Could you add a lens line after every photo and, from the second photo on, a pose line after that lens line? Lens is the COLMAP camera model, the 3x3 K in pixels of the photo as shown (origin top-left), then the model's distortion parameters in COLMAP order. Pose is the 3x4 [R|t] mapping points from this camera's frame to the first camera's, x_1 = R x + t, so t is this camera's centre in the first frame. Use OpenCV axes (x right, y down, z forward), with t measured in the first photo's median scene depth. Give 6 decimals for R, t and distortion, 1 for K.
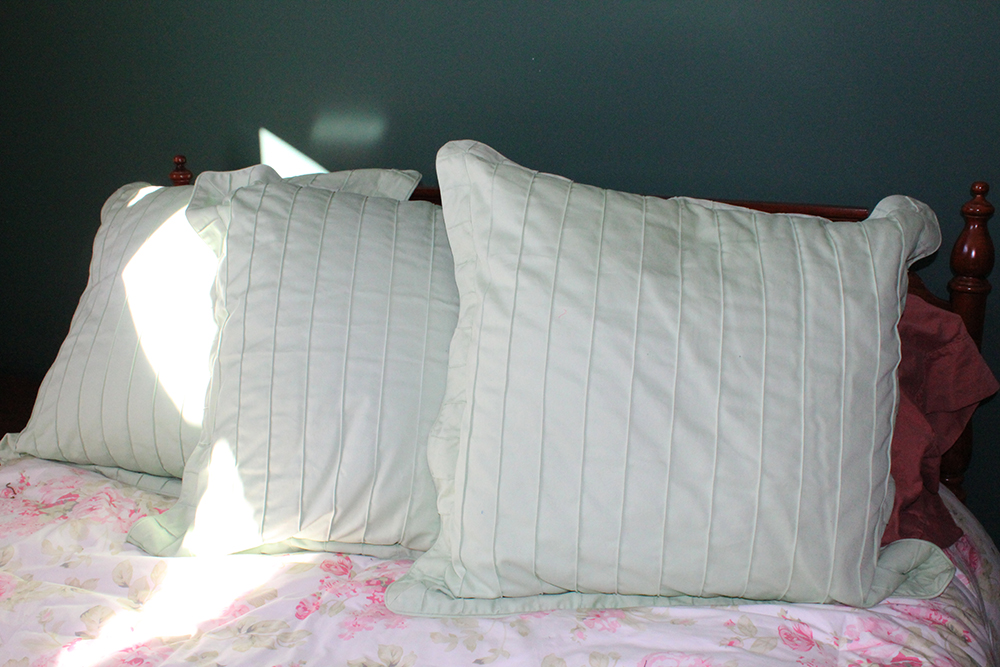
lens RADIAL K [[966.5, 0, 500.0], [0, 966.5, 333.5], [0, 0, 1]] dist [-0.140115, 0.002380]
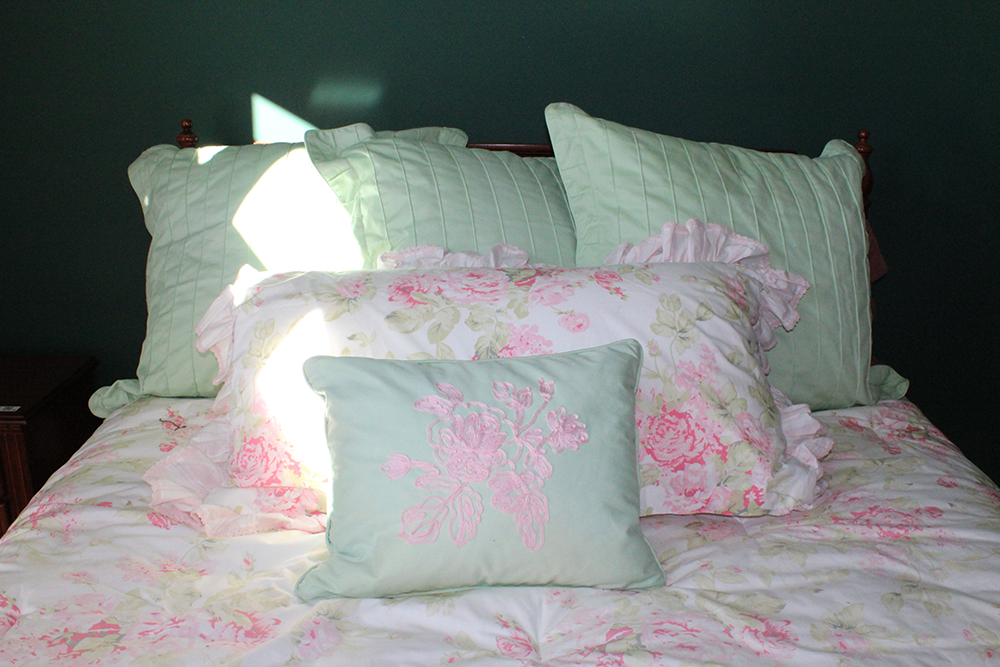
lens RADIAL K [[966.5, 0, 500.0], [0, 966.5, 333.5], [0, 0, 1]] dist [-0.140115, 0.002380]
pose [[0.931105, -0.088592, 0.353830, -0.617925], [0.076235, 0.995898, 0.048741, 0.043228], [-0.356697, -0.018408, 0.934039, -0.200837]]
